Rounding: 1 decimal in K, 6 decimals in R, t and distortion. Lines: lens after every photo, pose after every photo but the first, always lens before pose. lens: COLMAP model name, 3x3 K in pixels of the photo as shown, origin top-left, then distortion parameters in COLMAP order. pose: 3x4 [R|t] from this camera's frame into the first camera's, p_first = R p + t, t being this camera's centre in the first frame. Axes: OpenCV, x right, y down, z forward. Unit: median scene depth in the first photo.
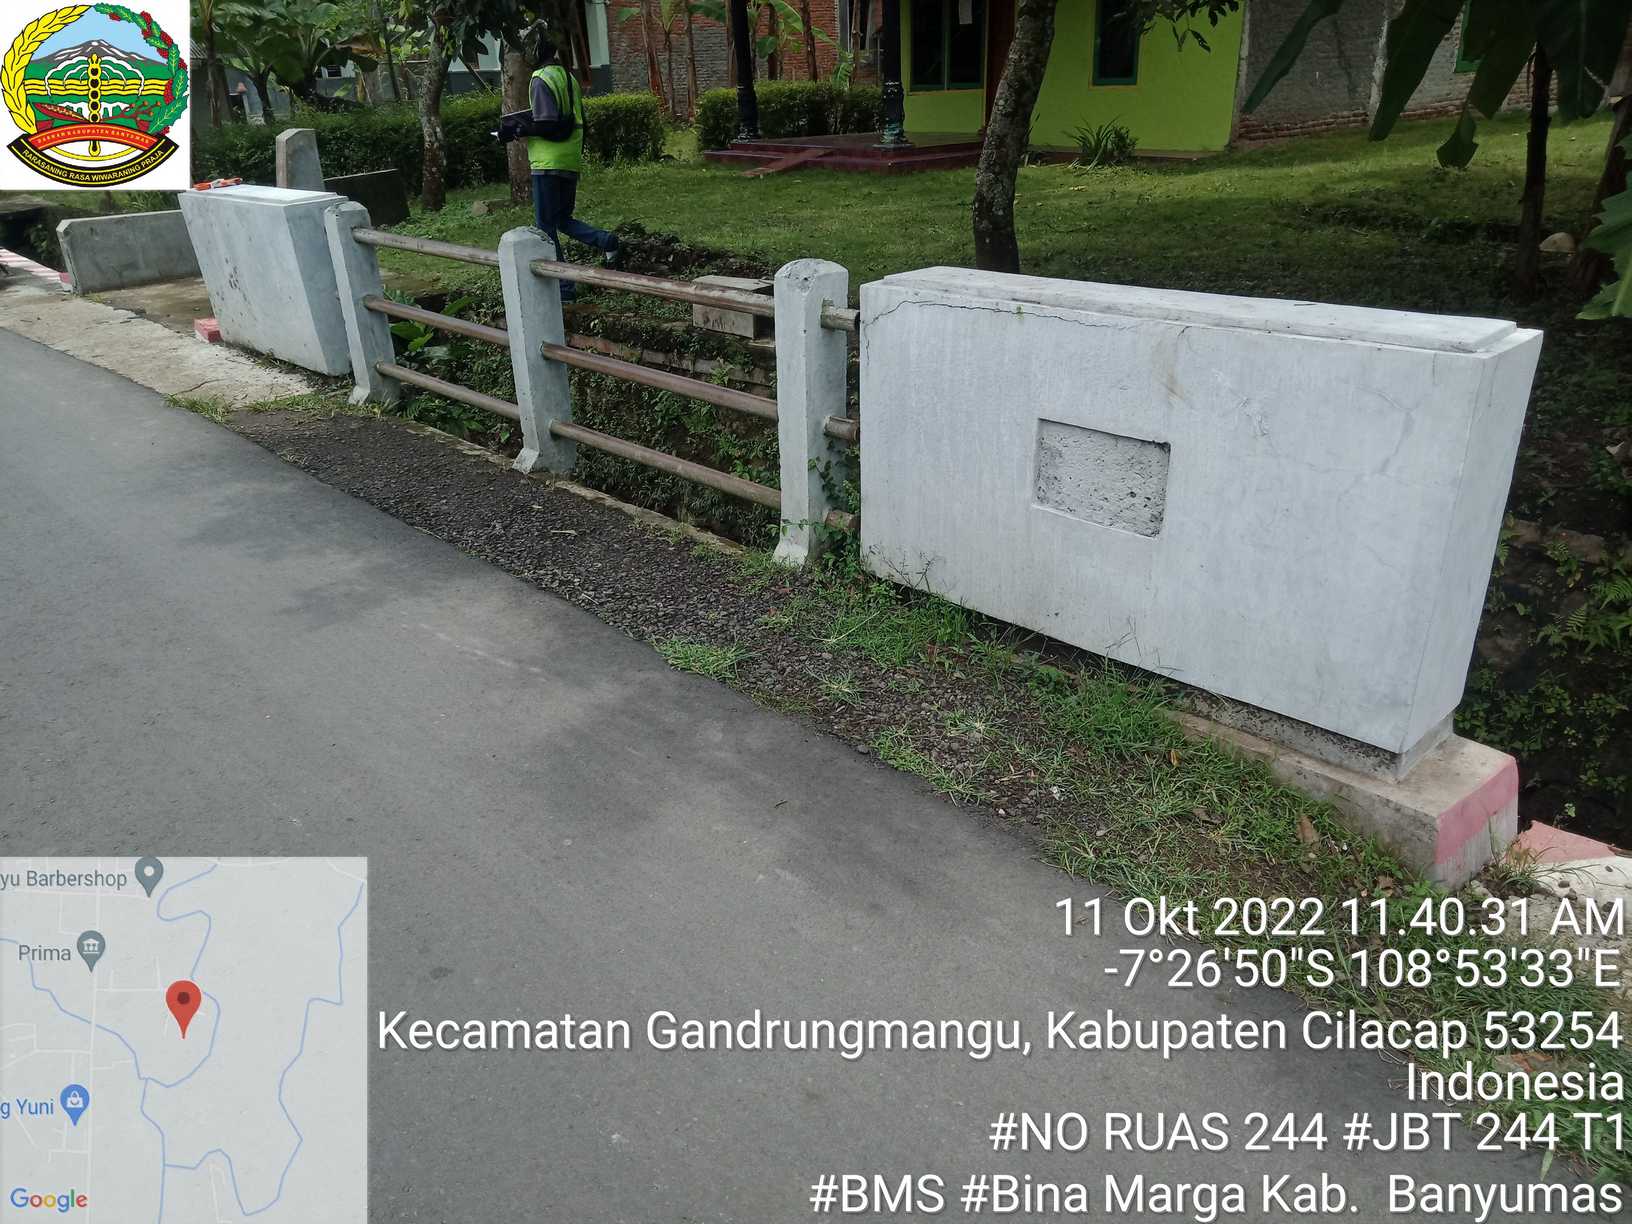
lens RADIAL K [[1223.8, 0, 812.0], [0, 1223.8, 621.8], [0, 0, 1]] dist [0.030802, -0.022842]
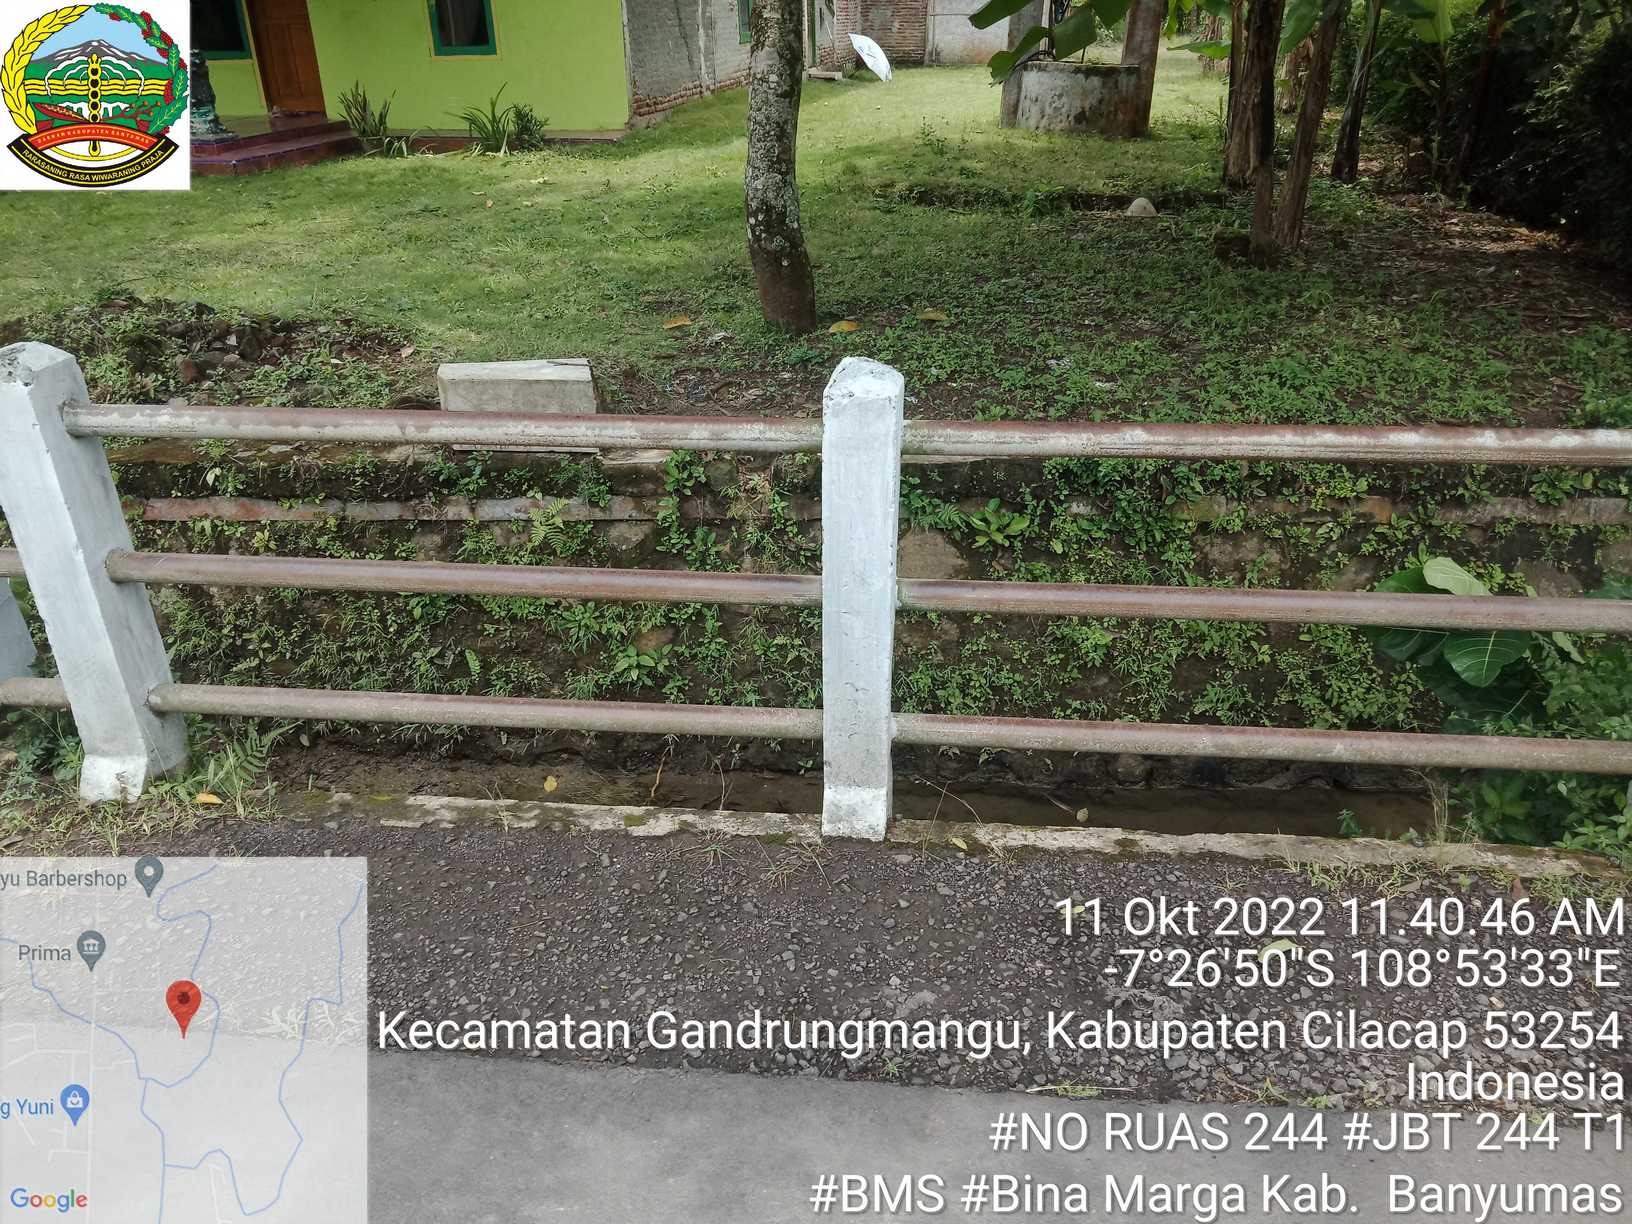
lens RADIAL K [[1223.8, 0, 818.2], [0, 1223.8, 609.3], [0, 0, 1]] dist [0.030802, -0.022842]
pose [[0.749344, -0.275816, 0.602004, -0.349148], [0.268611, 0.957577, 0.104373, -0.178583], [-0.605253, 0.083493, 0.791642, 0.407240]]
